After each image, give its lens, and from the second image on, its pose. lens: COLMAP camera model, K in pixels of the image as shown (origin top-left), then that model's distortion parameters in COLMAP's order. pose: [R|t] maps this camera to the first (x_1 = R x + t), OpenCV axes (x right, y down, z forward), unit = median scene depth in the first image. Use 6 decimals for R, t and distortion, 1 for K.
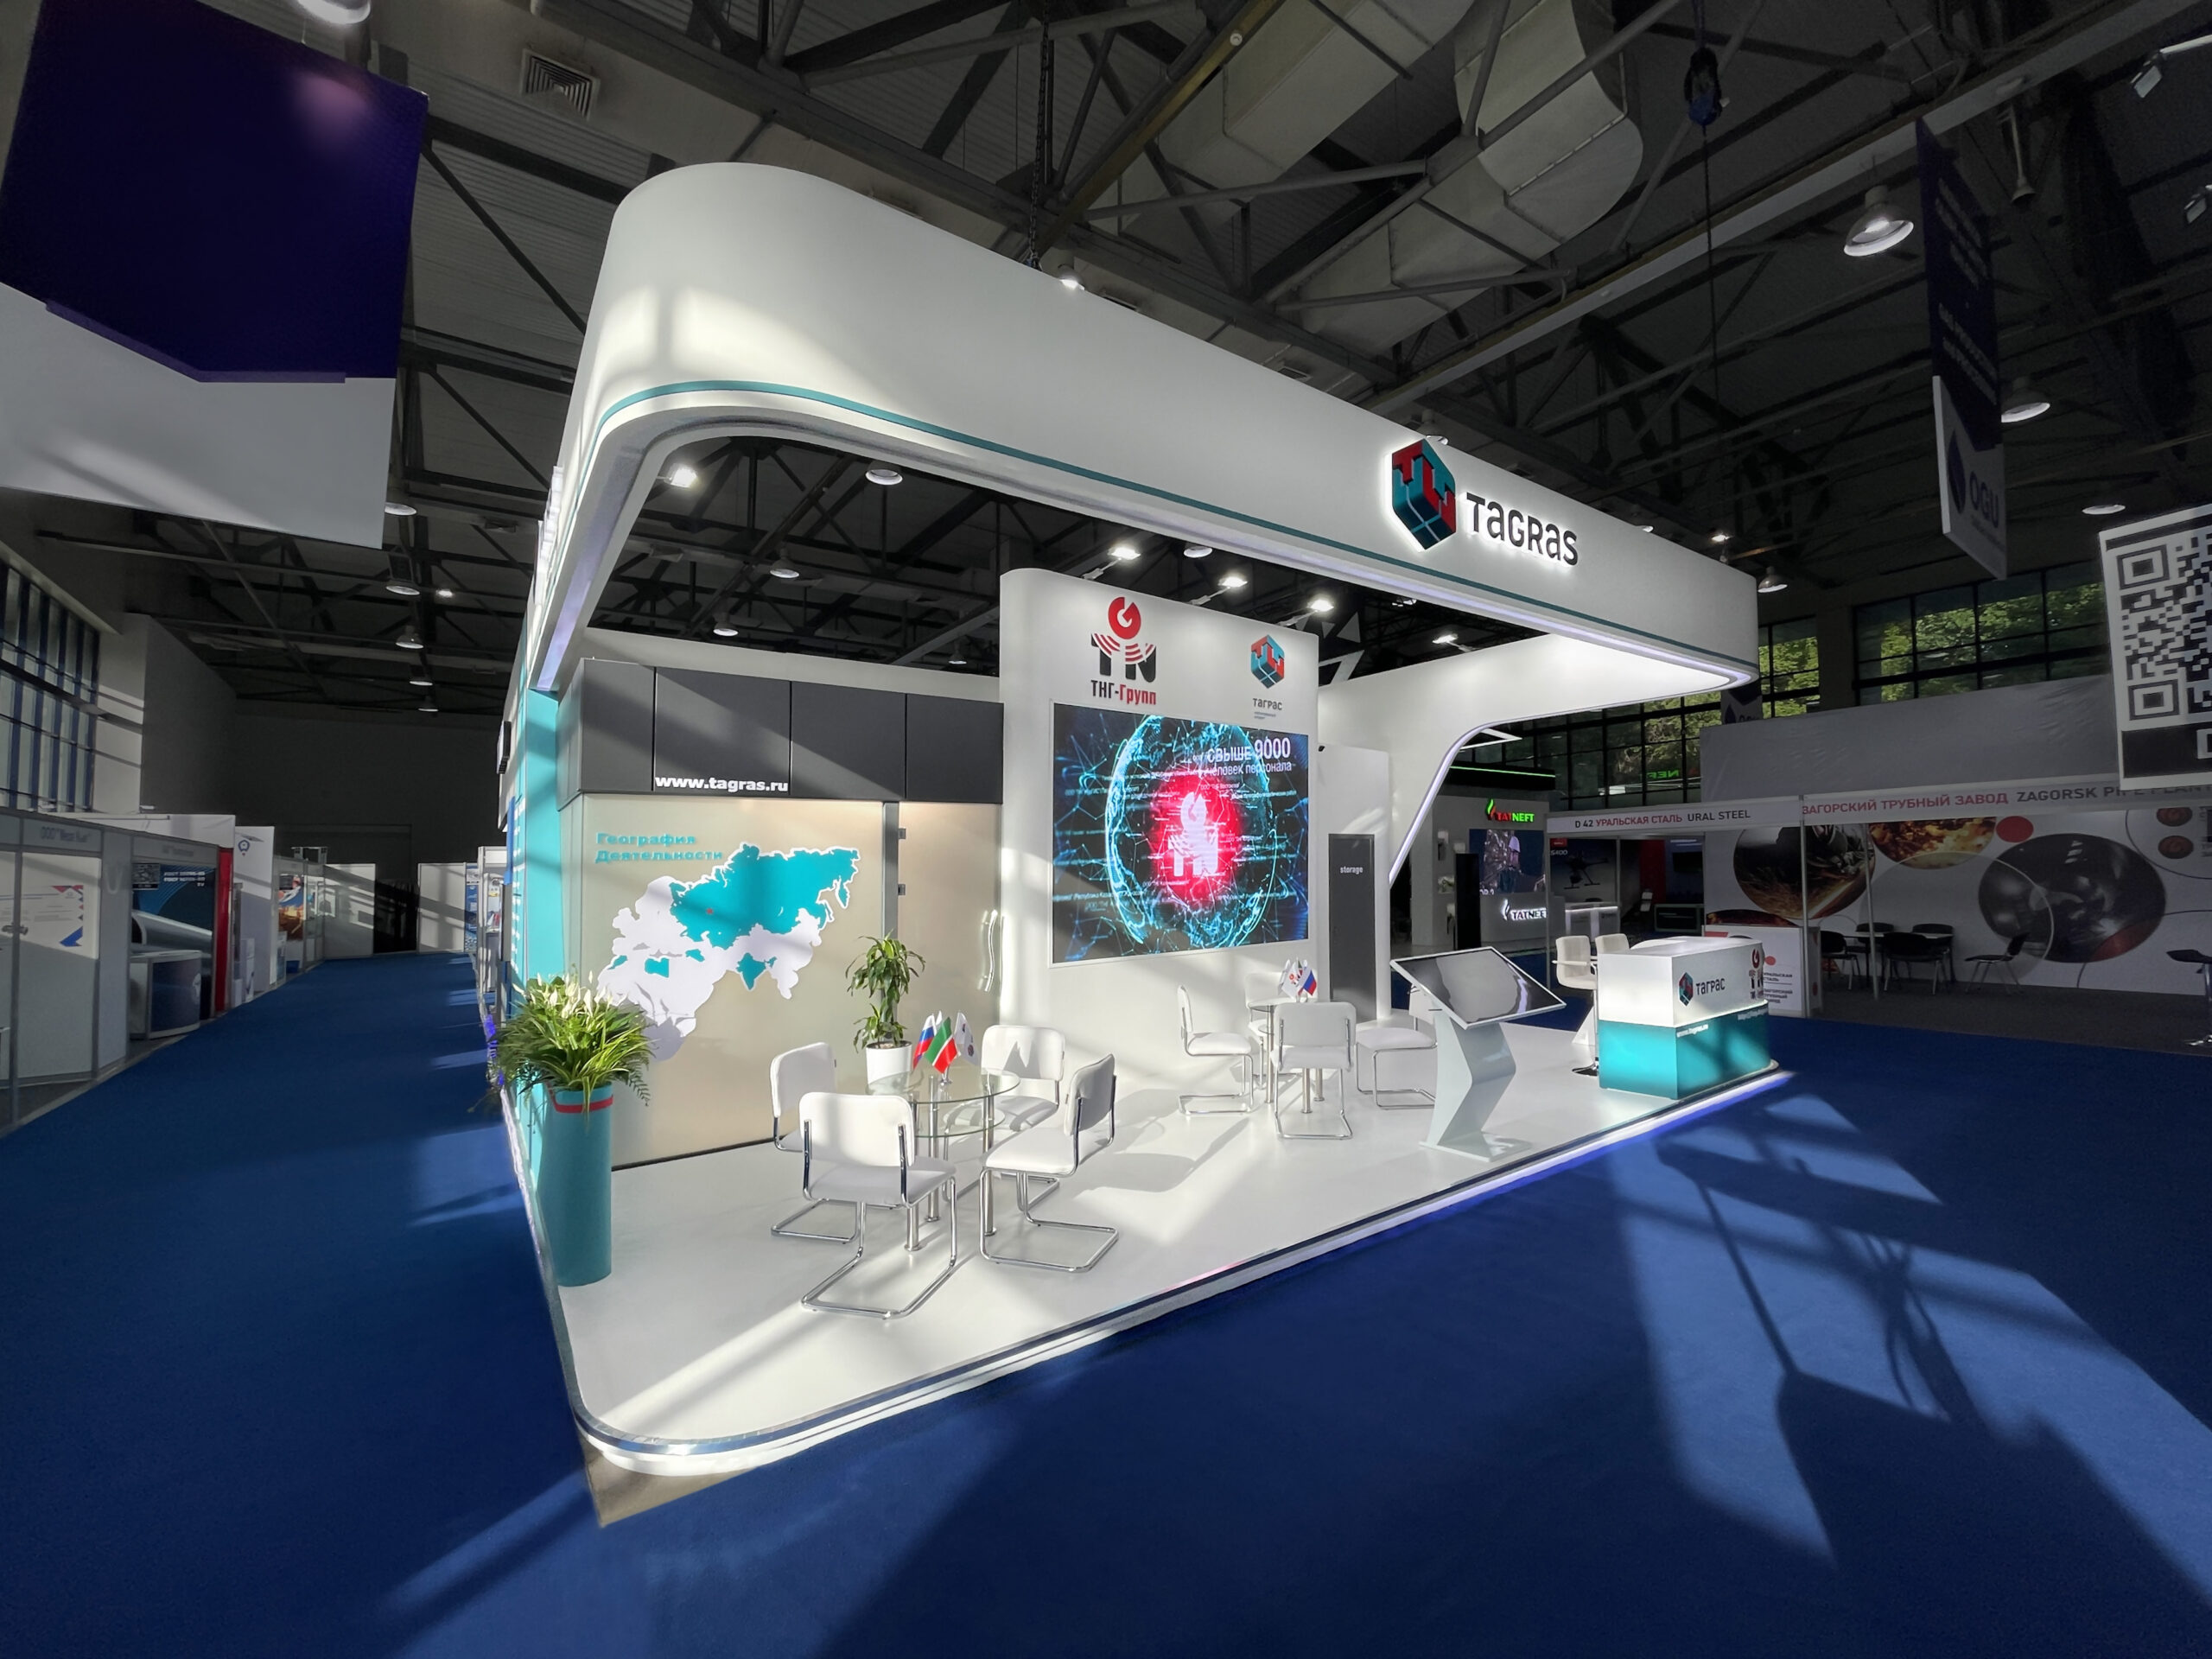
lens RADIAL K [[912.7, 0, 1104.8], [0, 912.7, 820.1], [0, 0, 1]] dist [-0.000145, -0.000005]
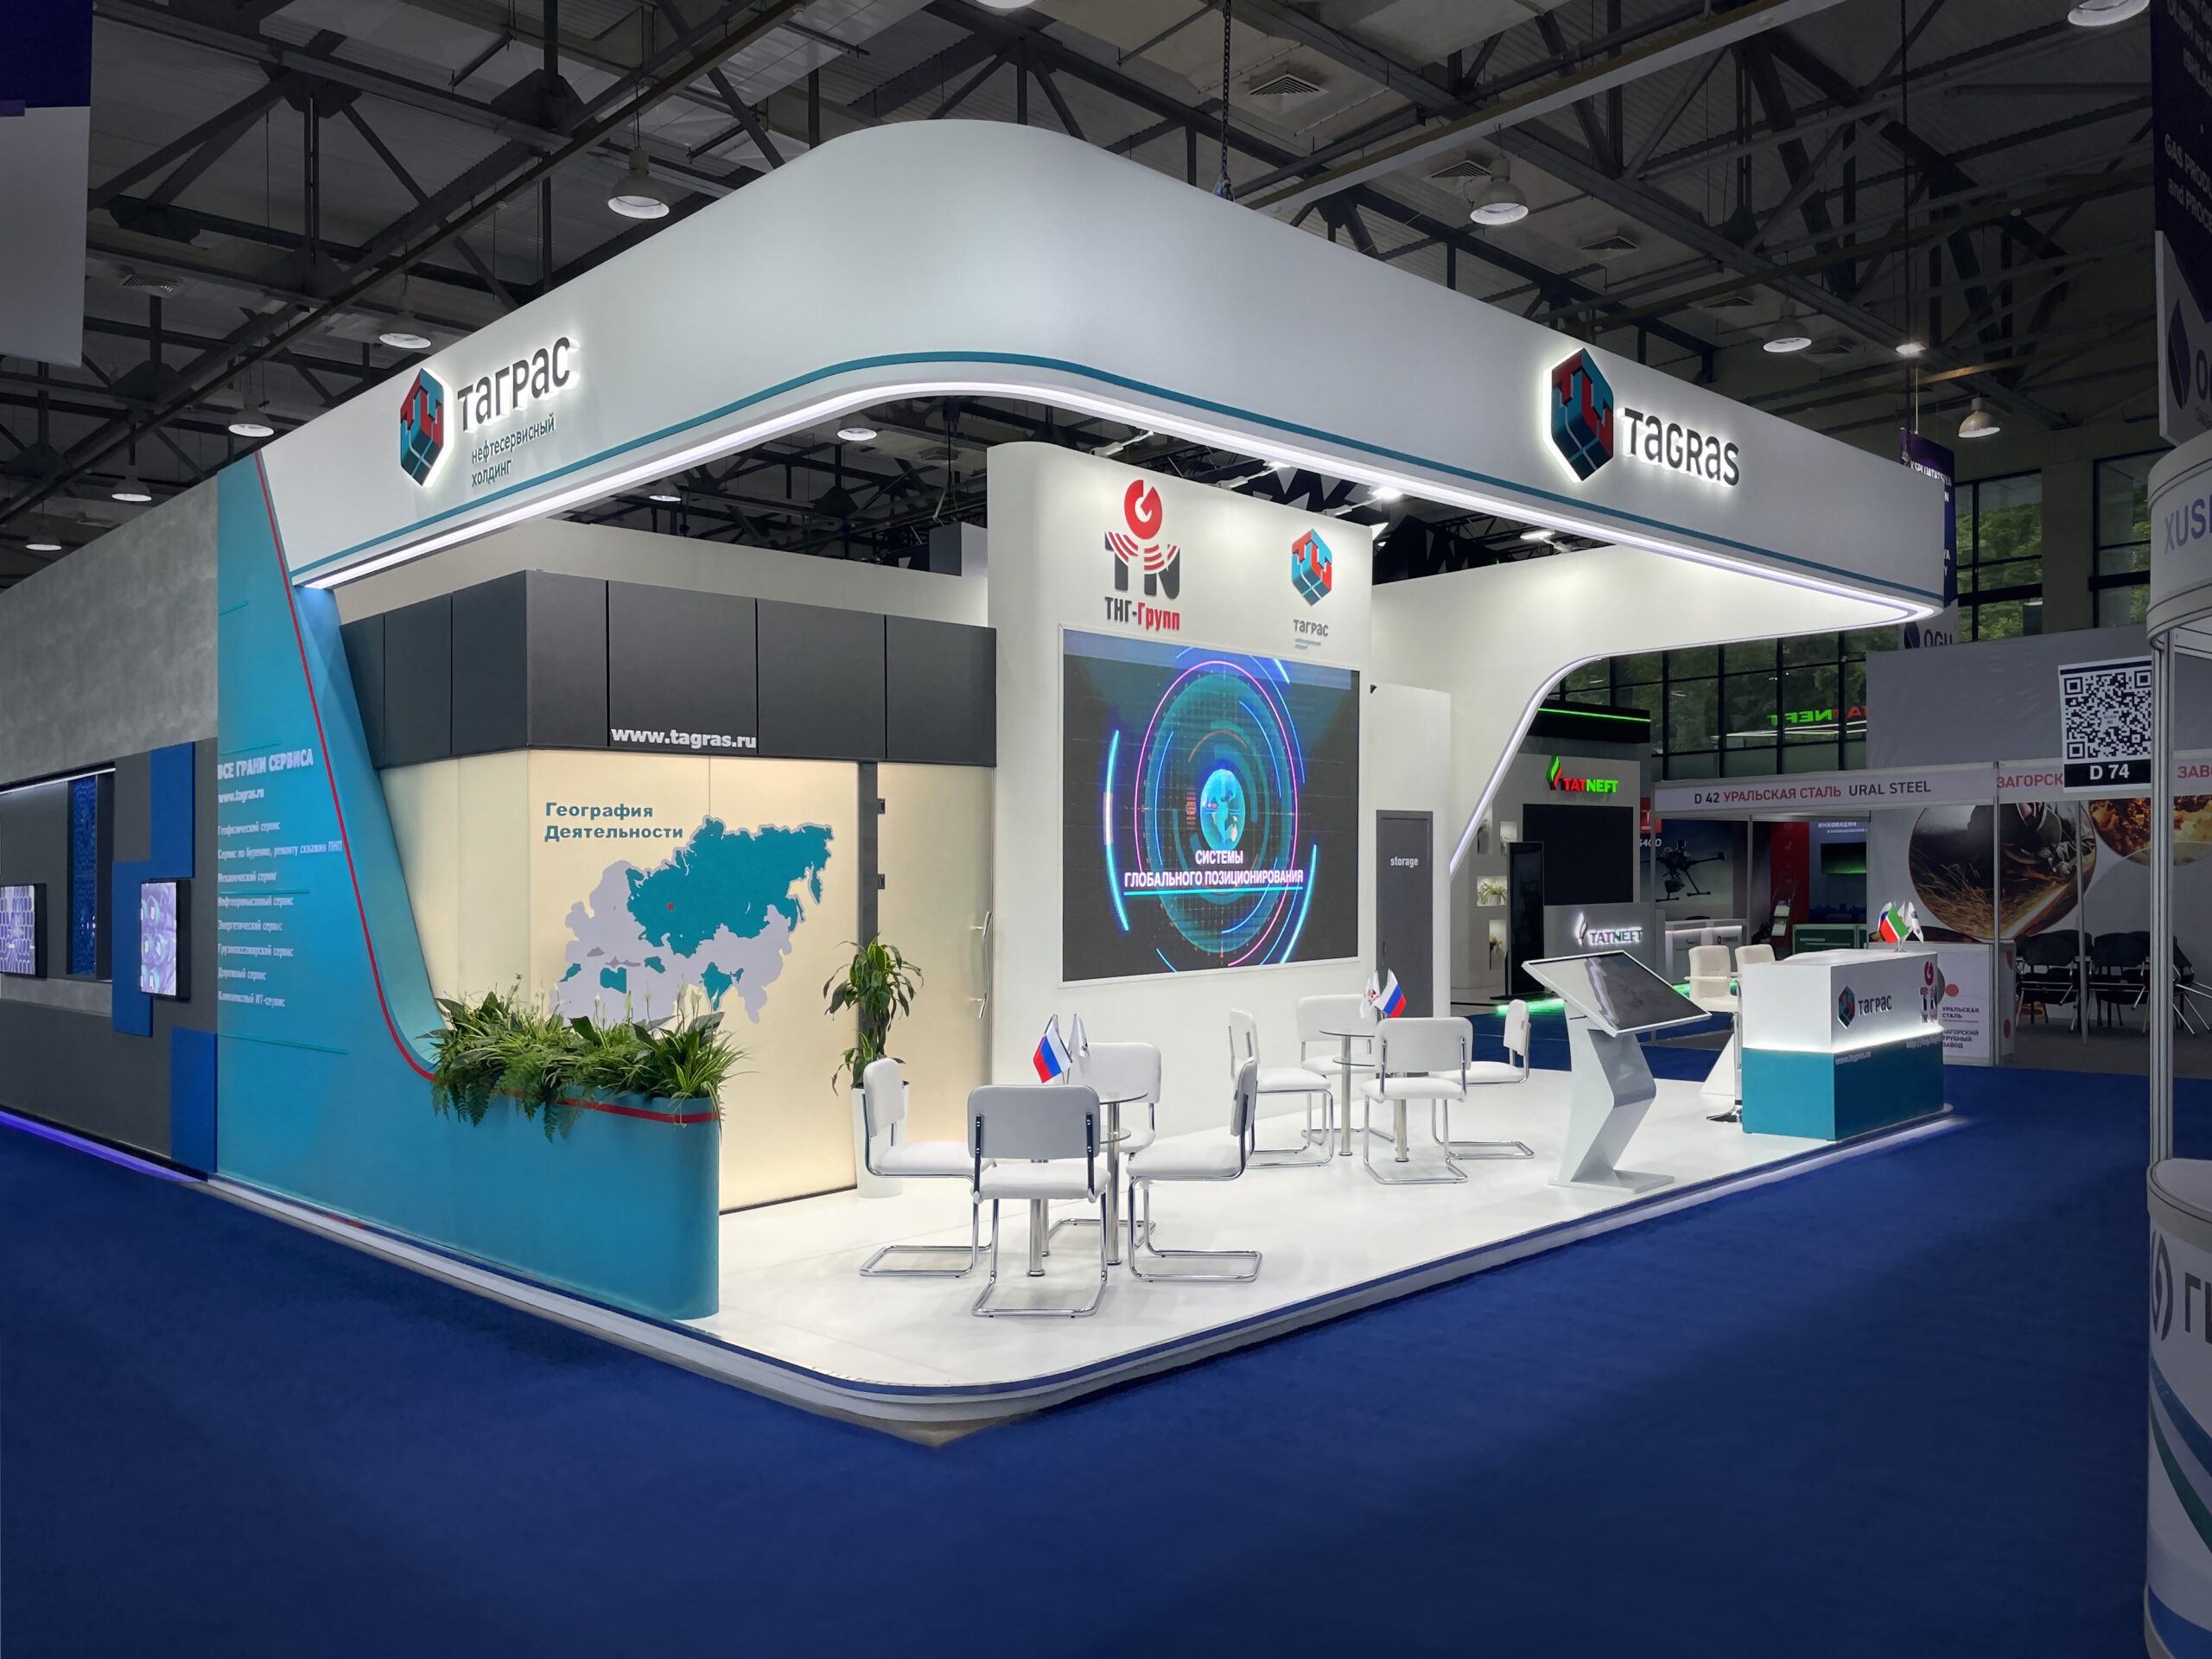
lens RADIAL K [[1664.7, 0, 1157.8], [0, 1664.7, 832.3], [0, 0, 1]] dist [0.109468, -0.126969]
pose [[0.983226, 0.006341, 0.182284, -0.206903], [-0.011977, 0.999483, 0.029832, -0.005628], [-0.182000, -0.031515, 0.982793, -0.310632]]
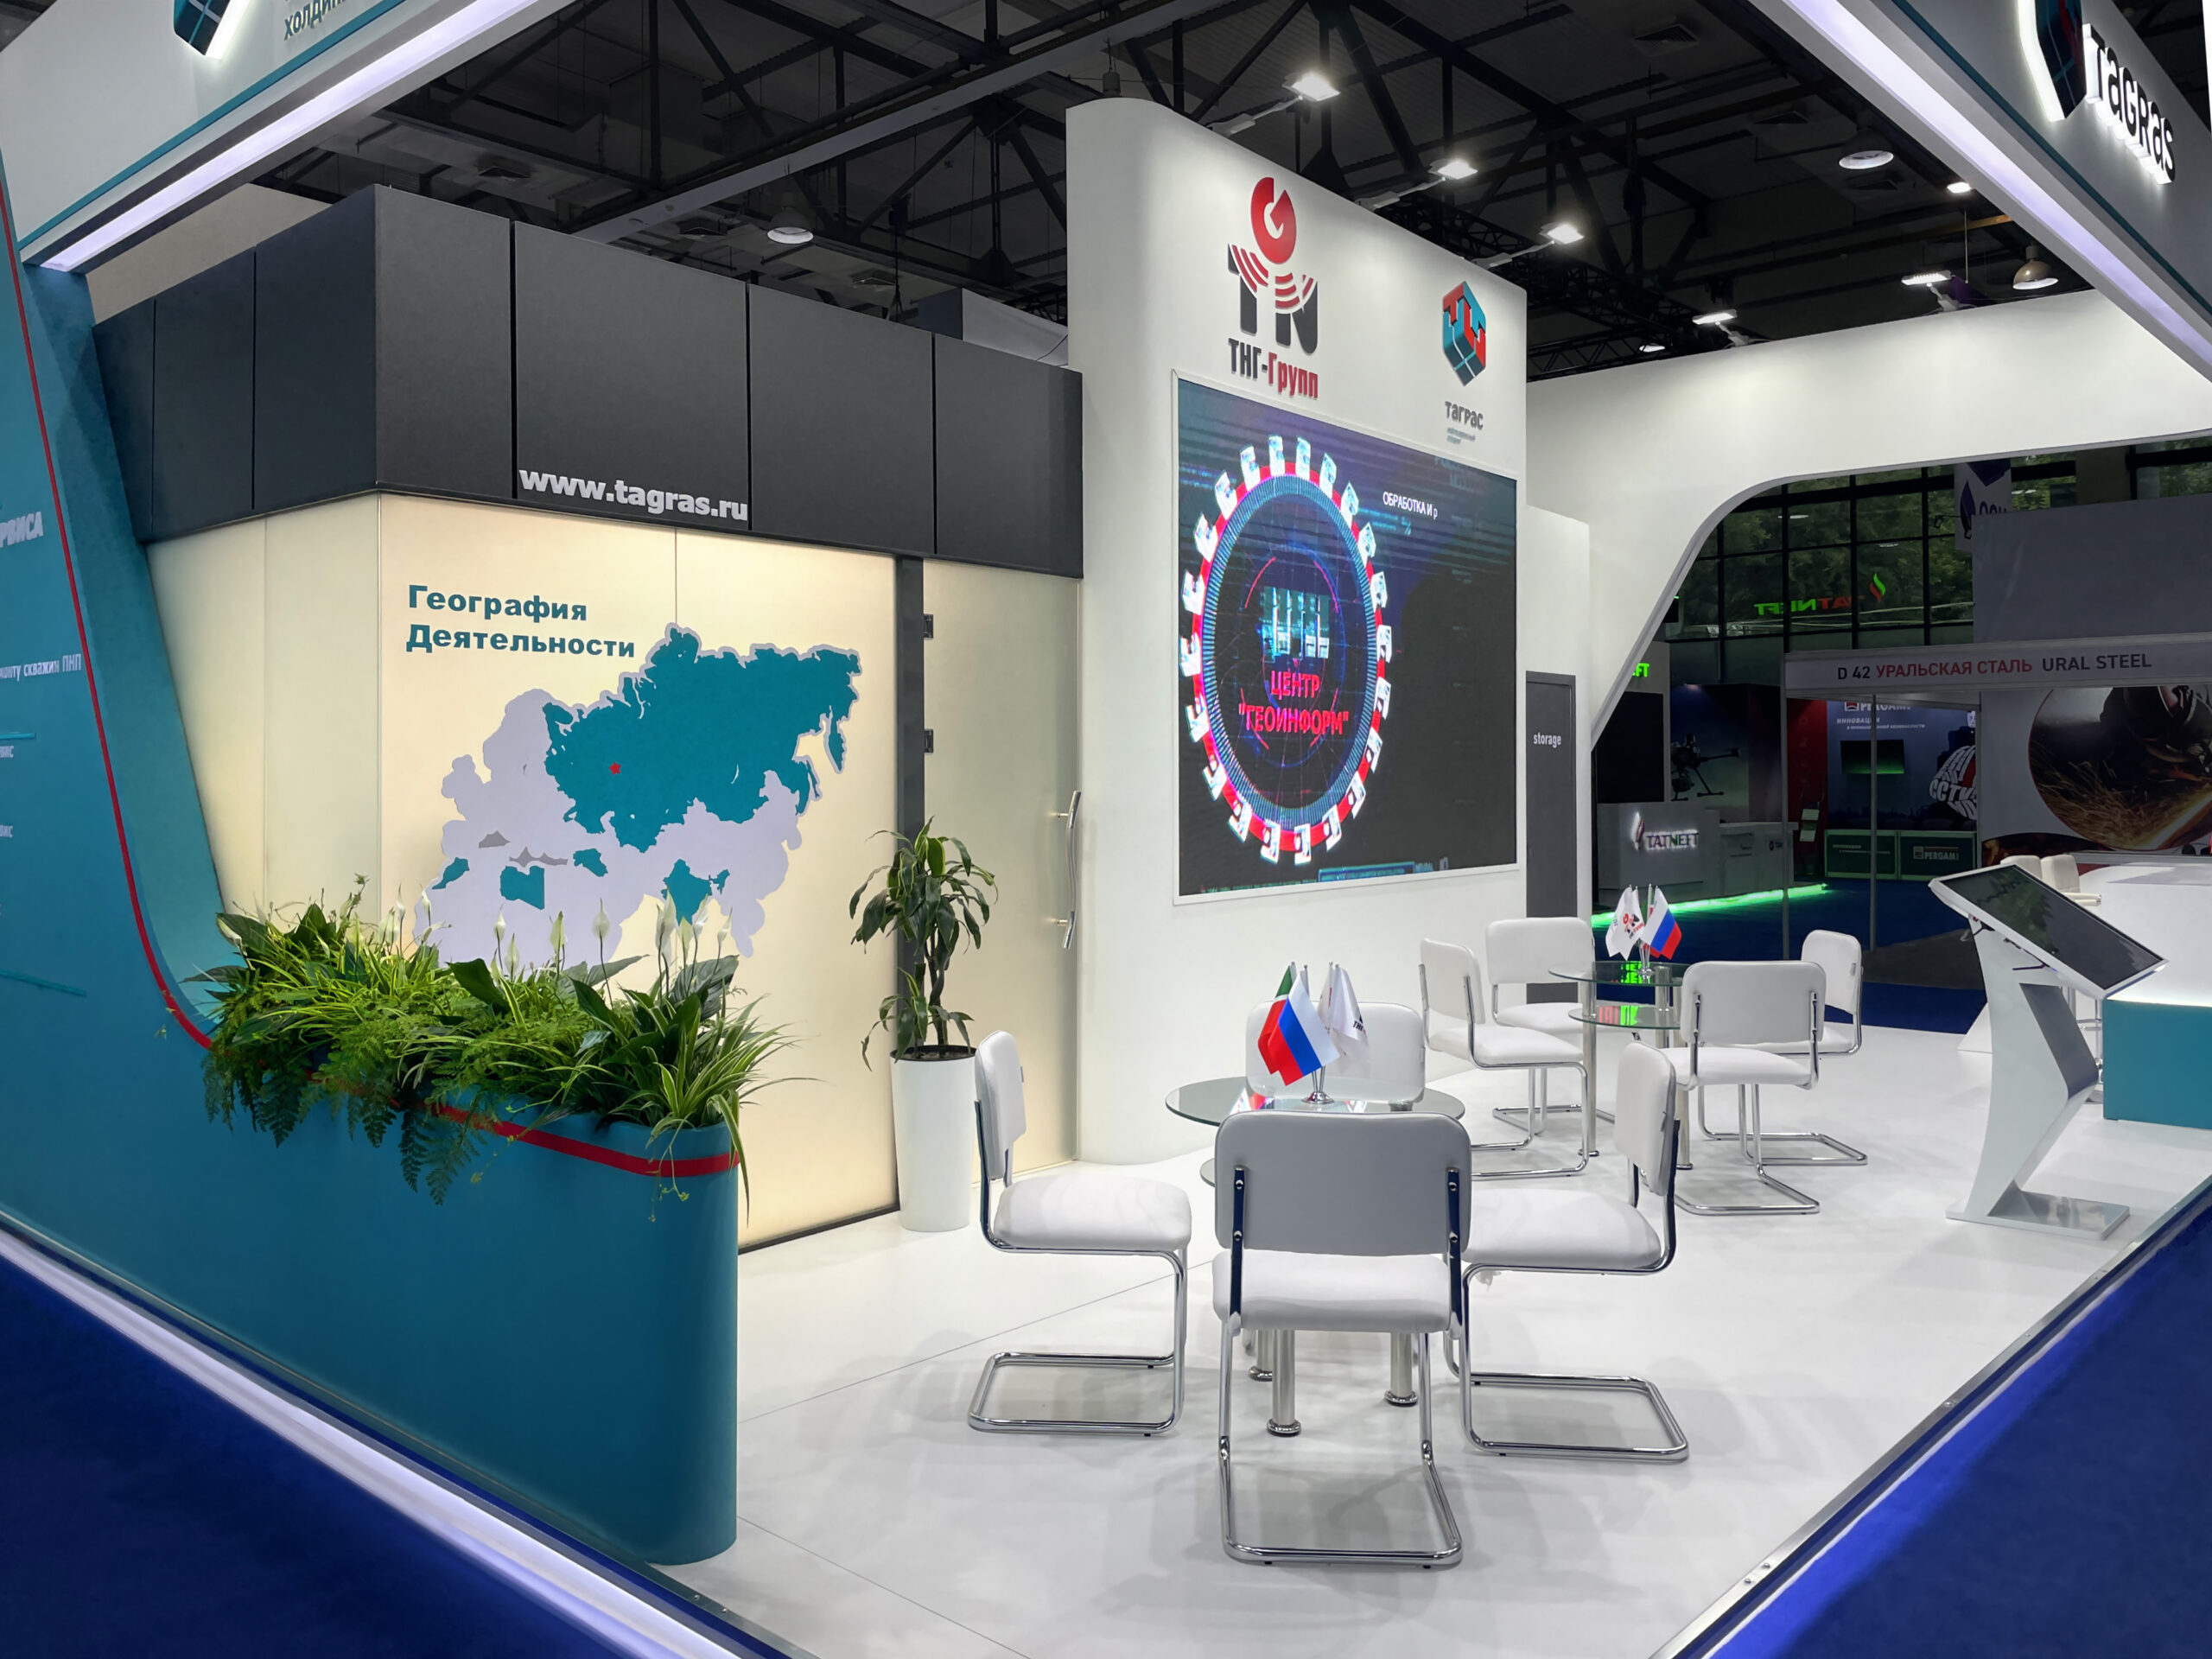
lens RADIAL K [[1736.4, 0, 1106.5], [0, 1736.4, 783.6], [0, 0, 1]] dist [0.114176, -0.154678]
pose [[0.978456, 0.016906, 0.205762, -0.264289], [-0.030584, 0.997514, 0.063479, 0.030631], [-0.204178, -0.068405, 0.976541, 0.054634]]
